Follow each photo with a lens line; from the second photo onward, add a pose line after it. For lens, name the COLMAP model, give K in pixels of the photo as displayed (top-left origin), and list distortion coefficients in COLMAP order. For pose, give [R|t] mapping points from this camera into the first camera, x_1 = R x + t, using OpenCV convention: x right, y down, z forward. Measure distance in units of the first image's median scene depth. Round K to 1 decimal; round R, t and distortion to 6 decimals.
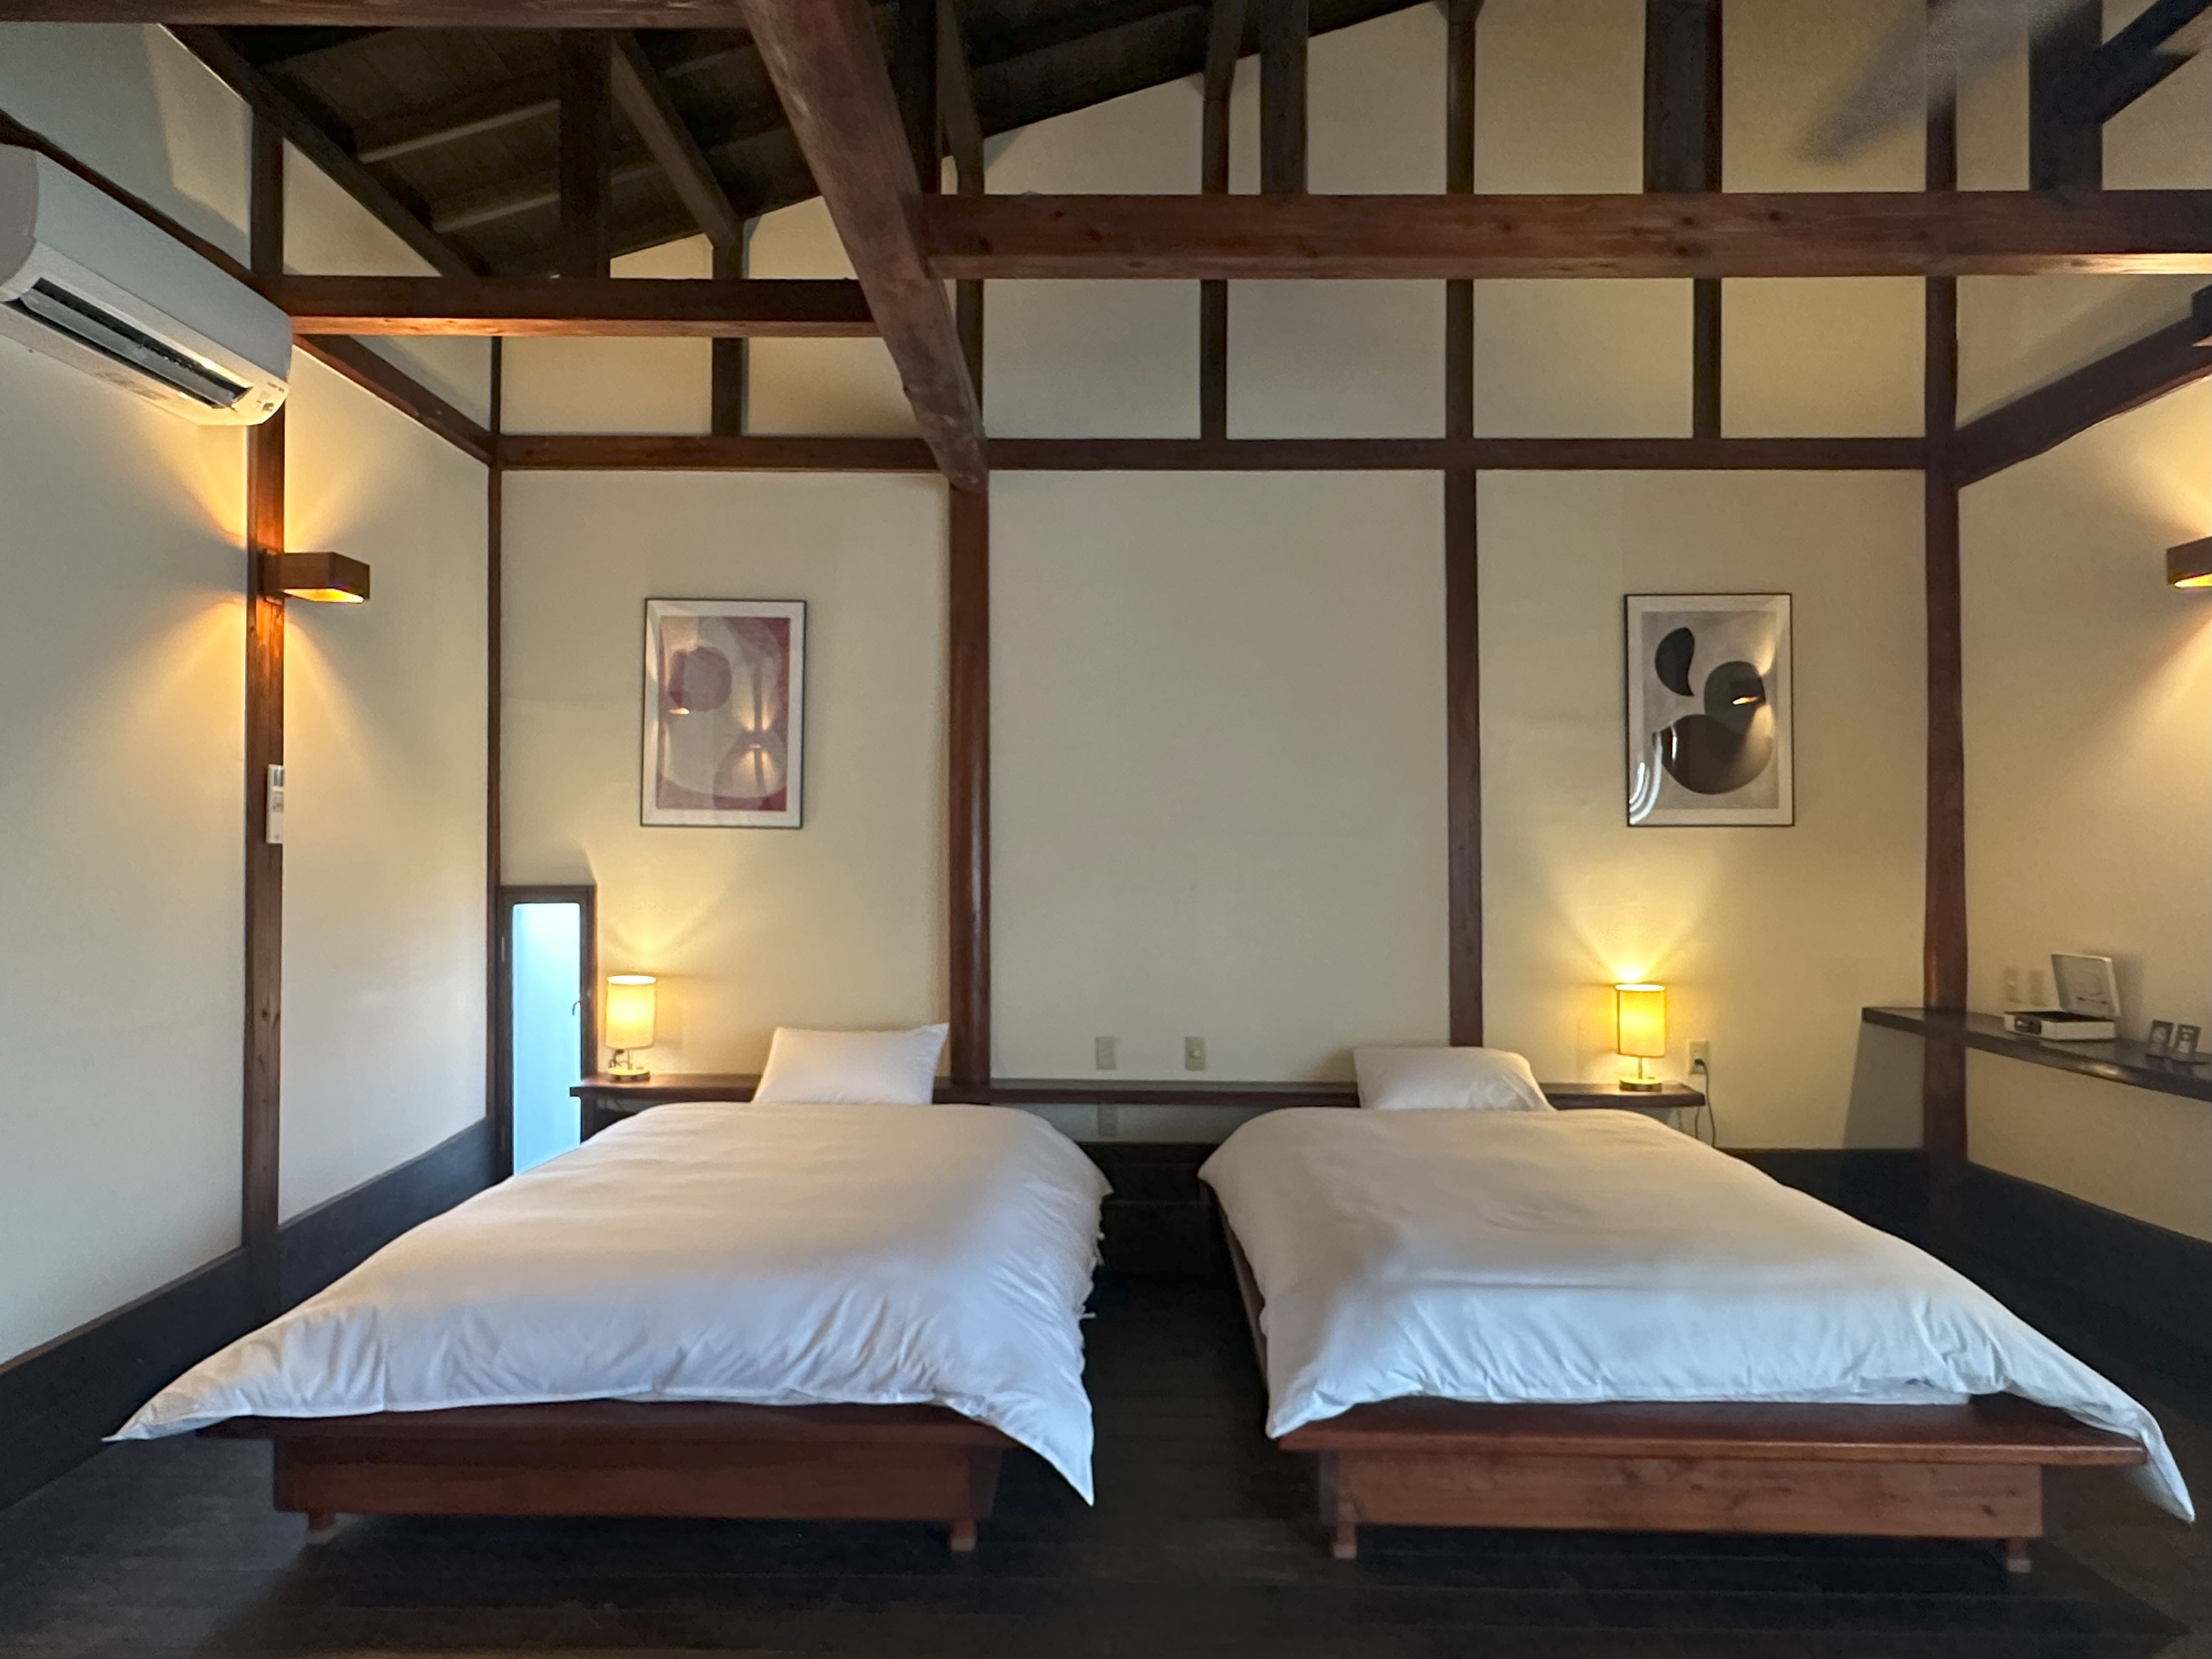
lens RADIAL K [[1314.6, 0, 1106.0], [0, 1314.6, 829.5], [0, 0, 1]] dist [-0.001719, -0.000482]
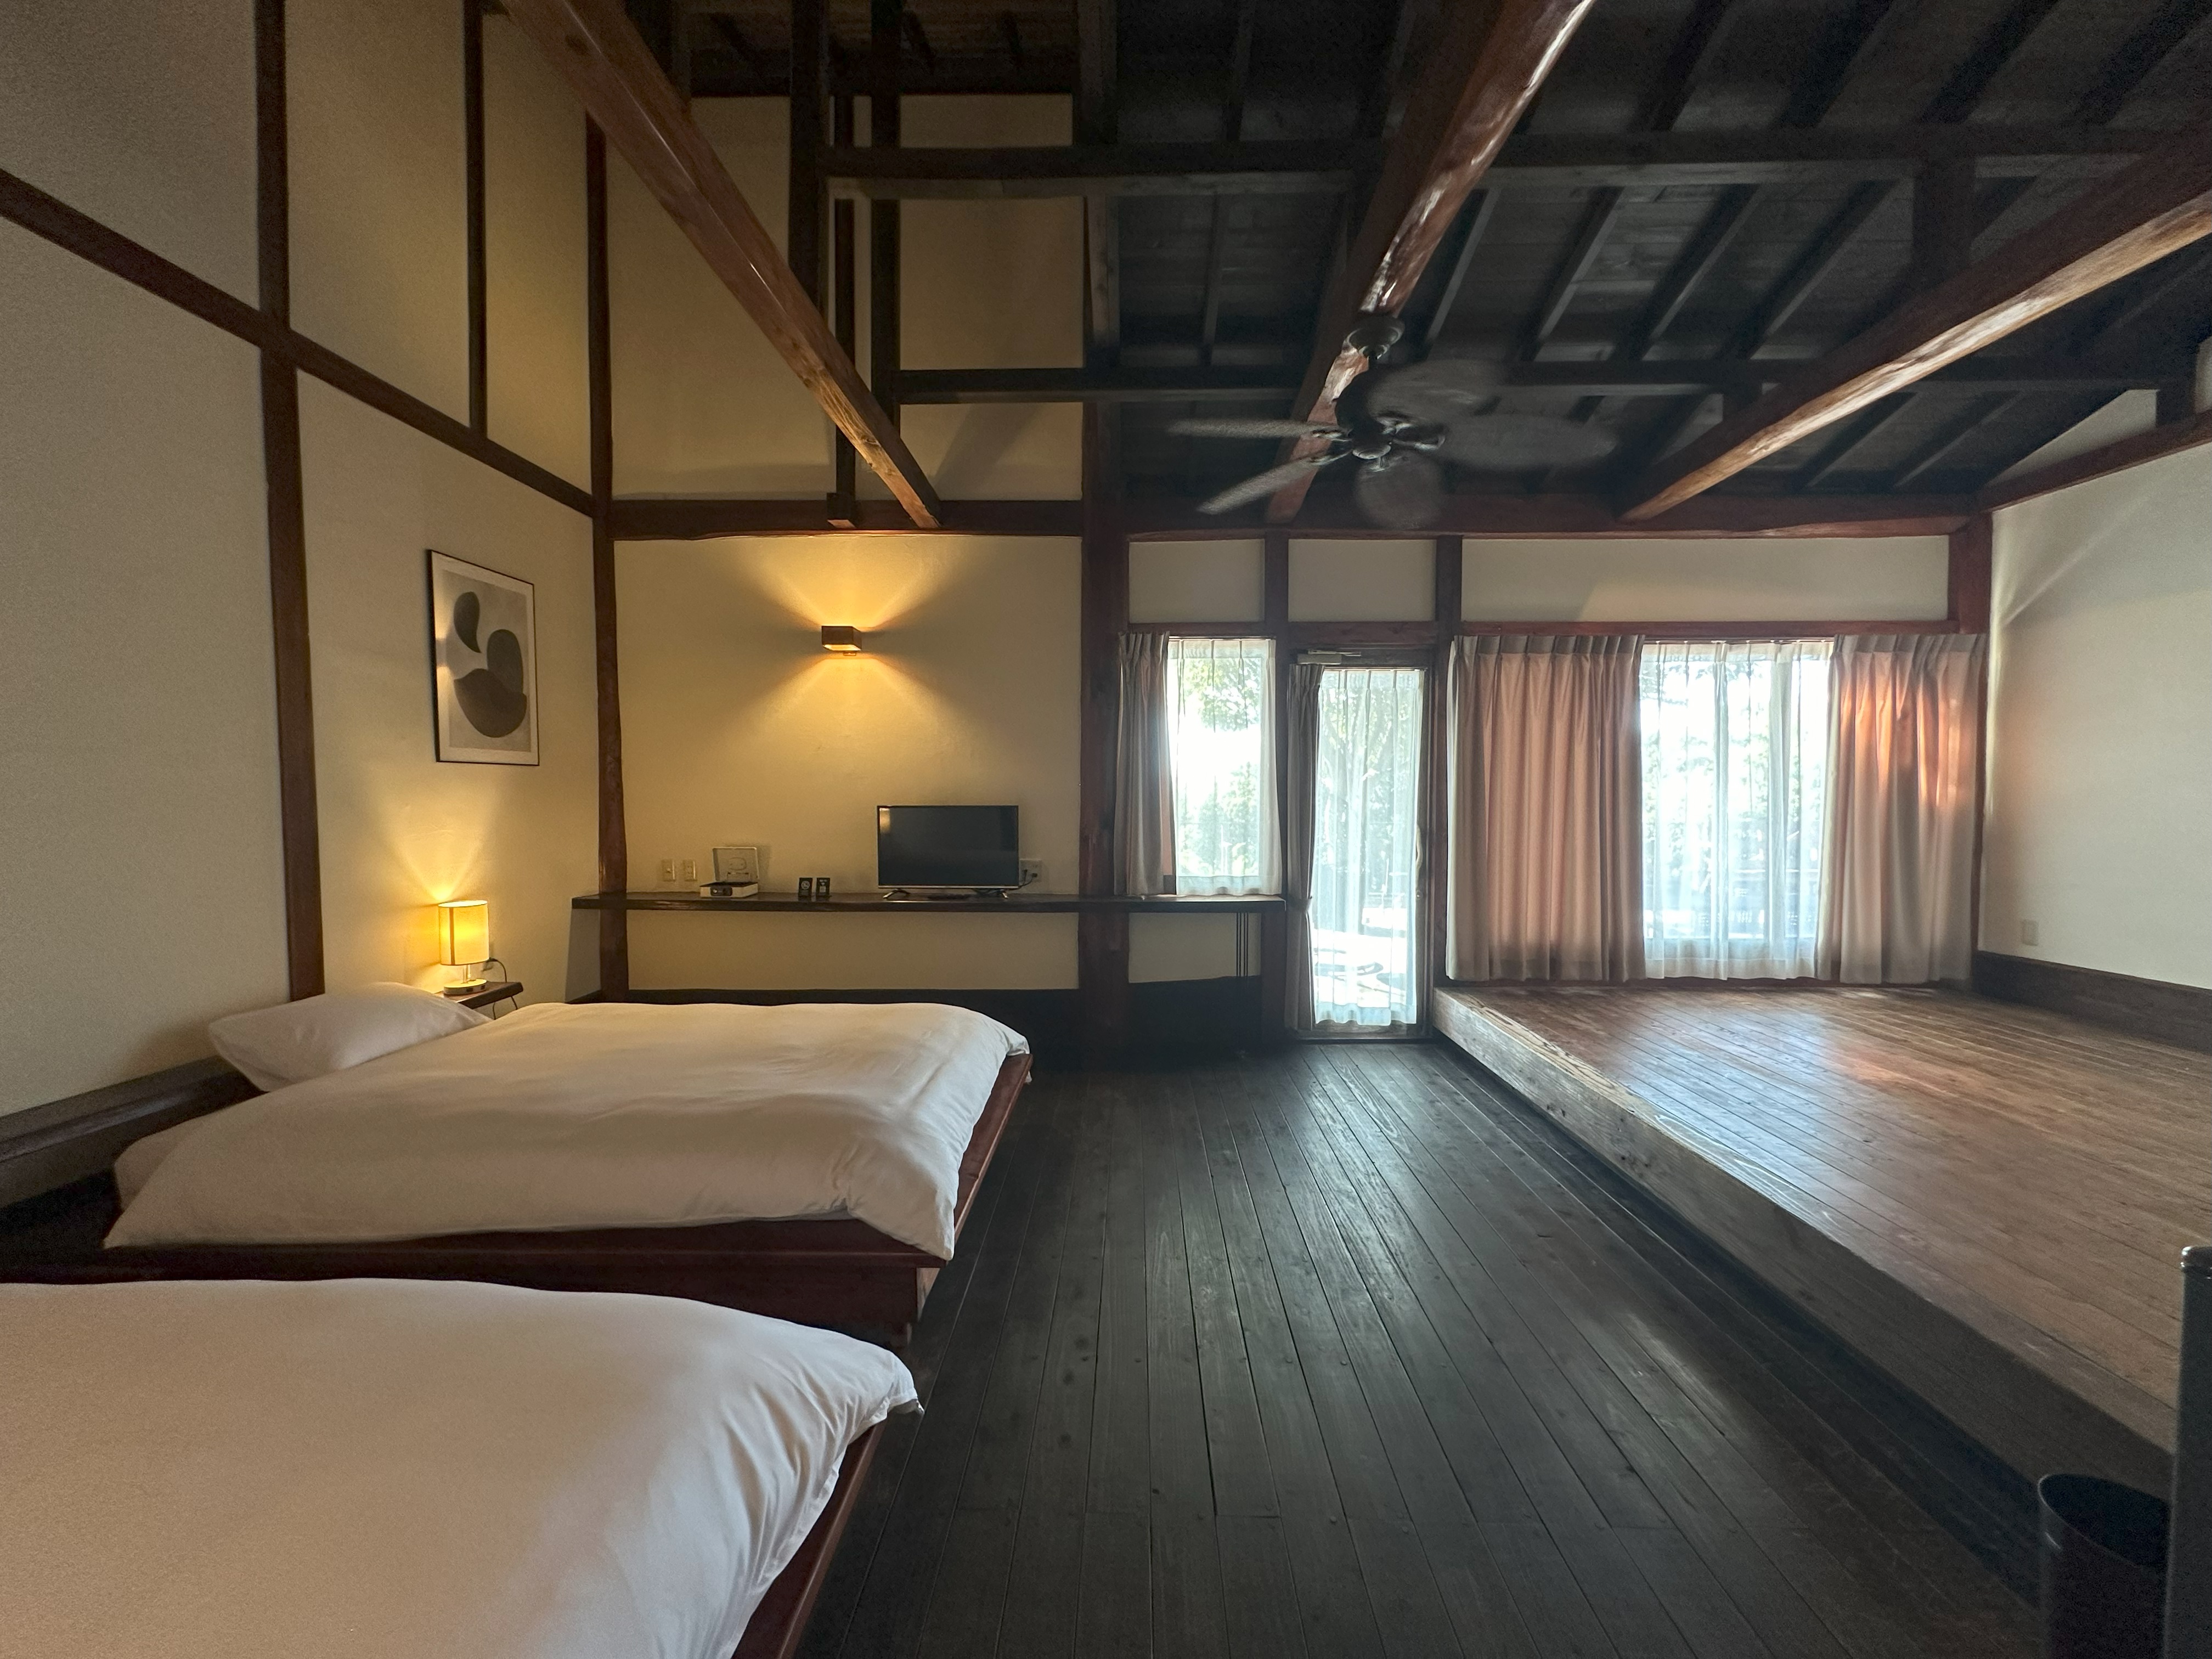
lens RADIAL K [[883.3, 0, 1106.0], [0, 883.3, 829.5], [0, 0, 1]] dist [-0.001243, -0.000212]
pose [[0.016182, -0.044654, 0.998871, -0.342138], [-0.024113, 0.998694, 0.045037, 0.007552], [-0.999578, -0.024814, 0.015084, 0.424401]]
